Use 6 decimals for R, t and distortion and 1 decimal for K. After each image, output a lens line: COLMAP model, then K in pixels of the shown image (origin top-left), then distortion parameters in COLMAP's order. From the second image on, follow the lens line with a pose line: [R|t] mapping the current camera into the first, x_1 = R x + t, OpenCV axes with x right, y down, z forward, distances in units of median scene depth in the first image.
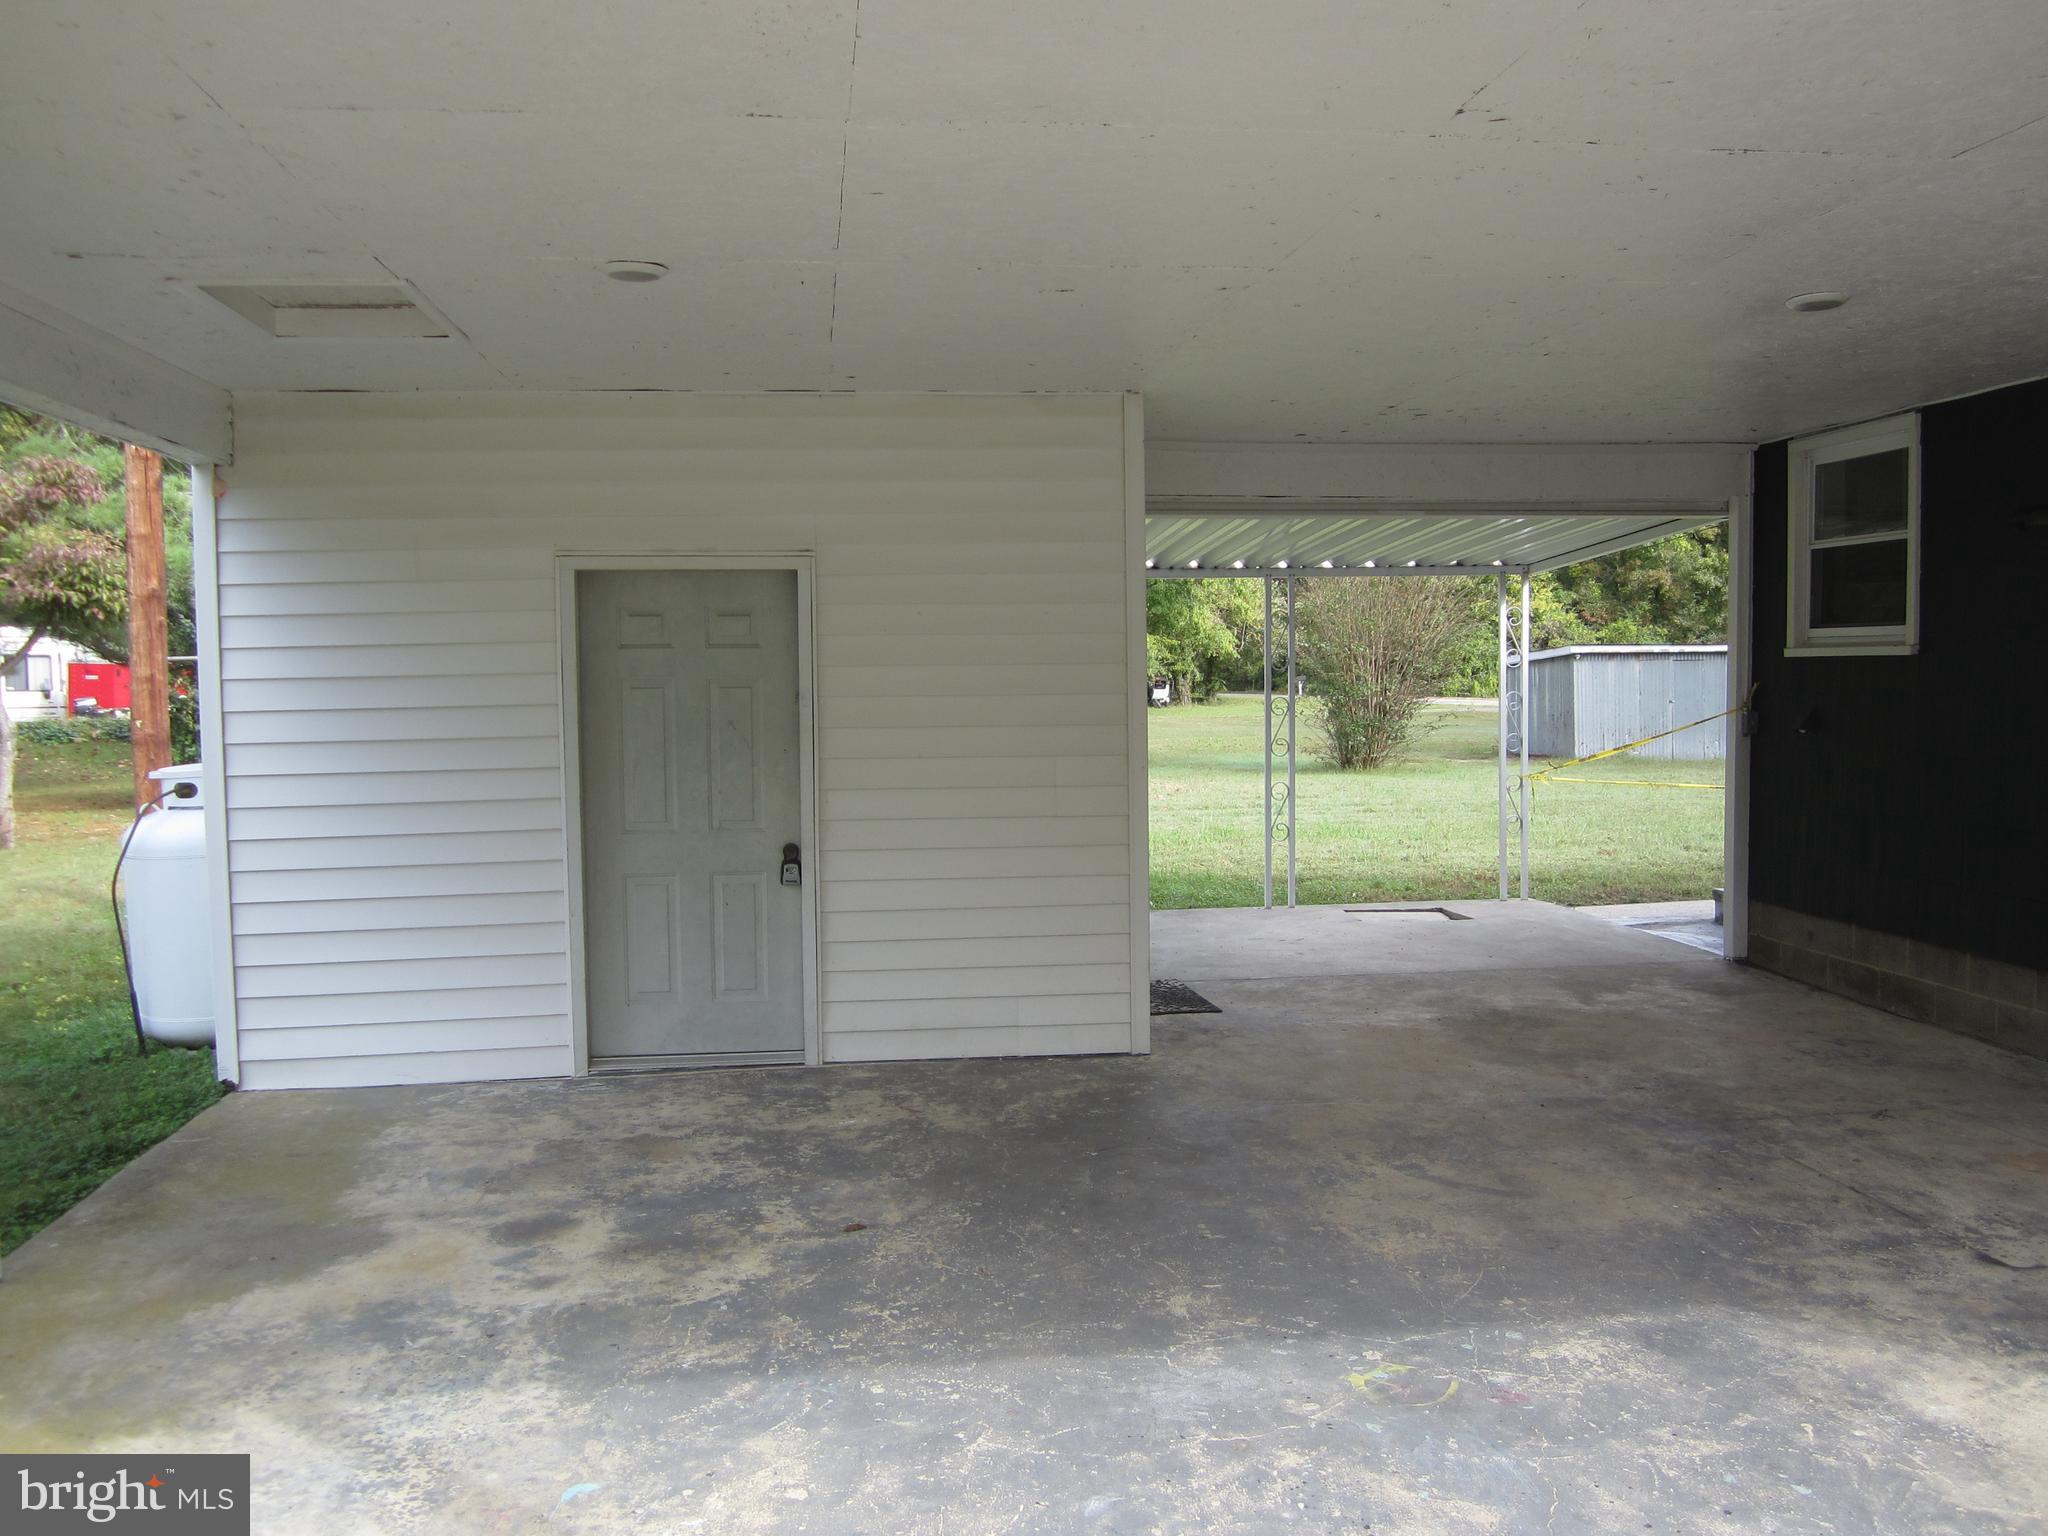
lens RADIAL K [[1664.7, 0, 1020.4], [0, 1664.7, 774.5], [0, 0, 1]] dist [-0.042039, 0.019495]
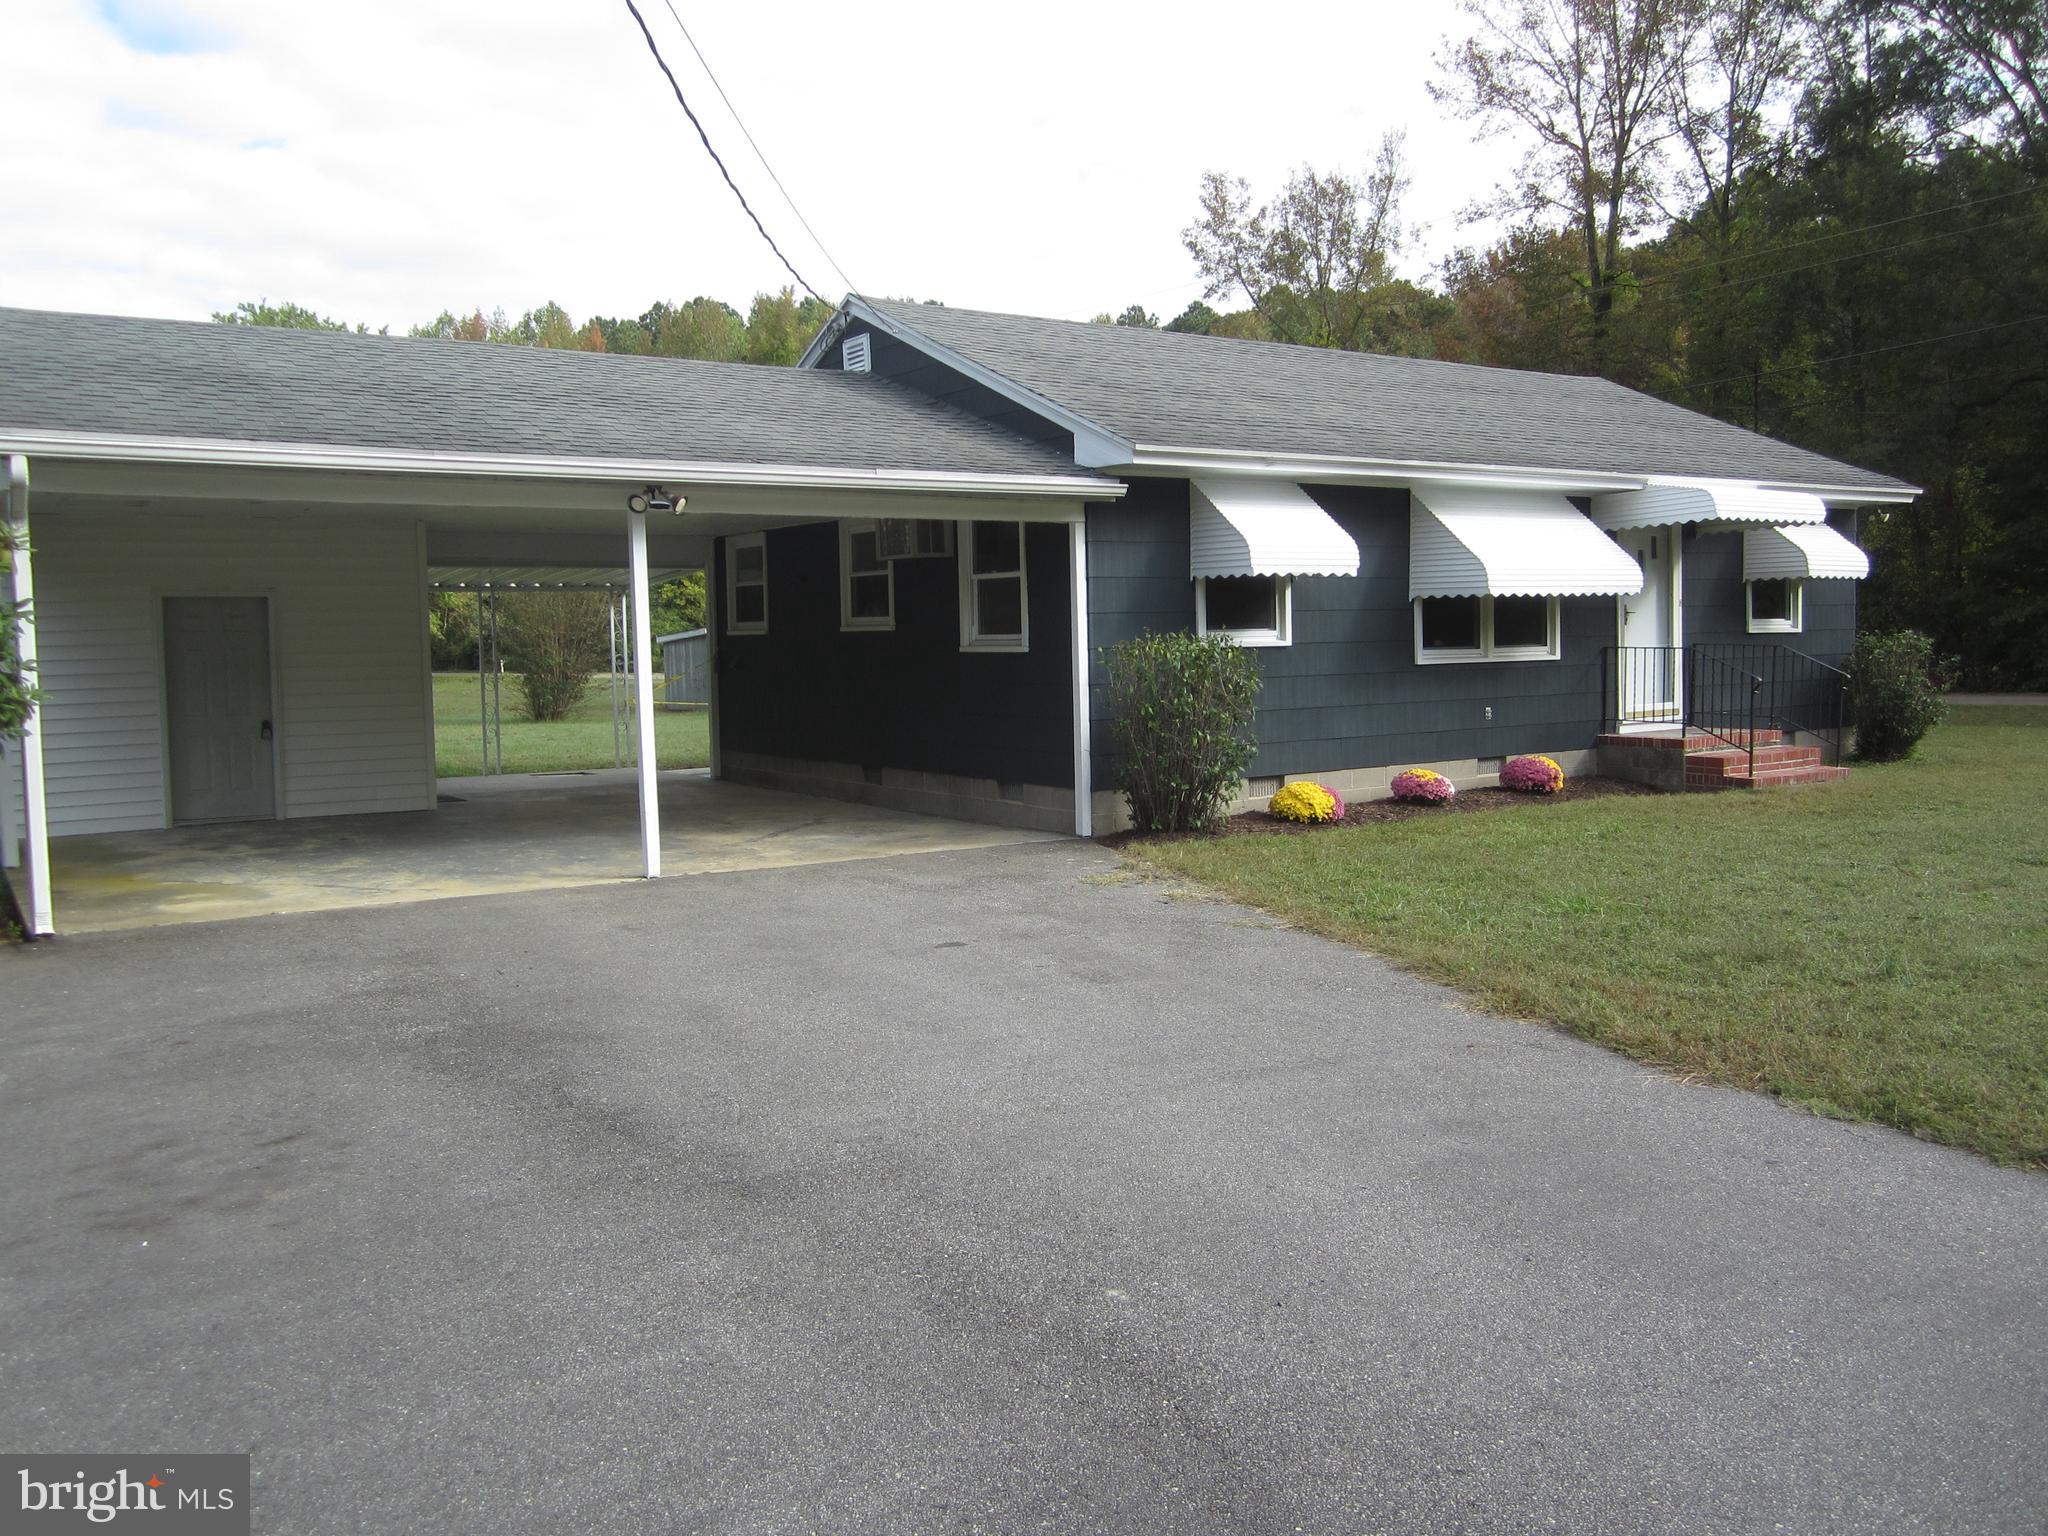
lens RADIAL K [[1664.7, 0, 1033.0], [0, 1664.7, 780.1], [0, 0, 1]] dist [-0.042039, 0.019495]
pose [[0.889116, -0.038323, 0.456075, -0.169567], [0.031468, 0.999249, 0.022618, 0.074508], [-0.456599, -0.005759, 0.889654, -1.028180]]
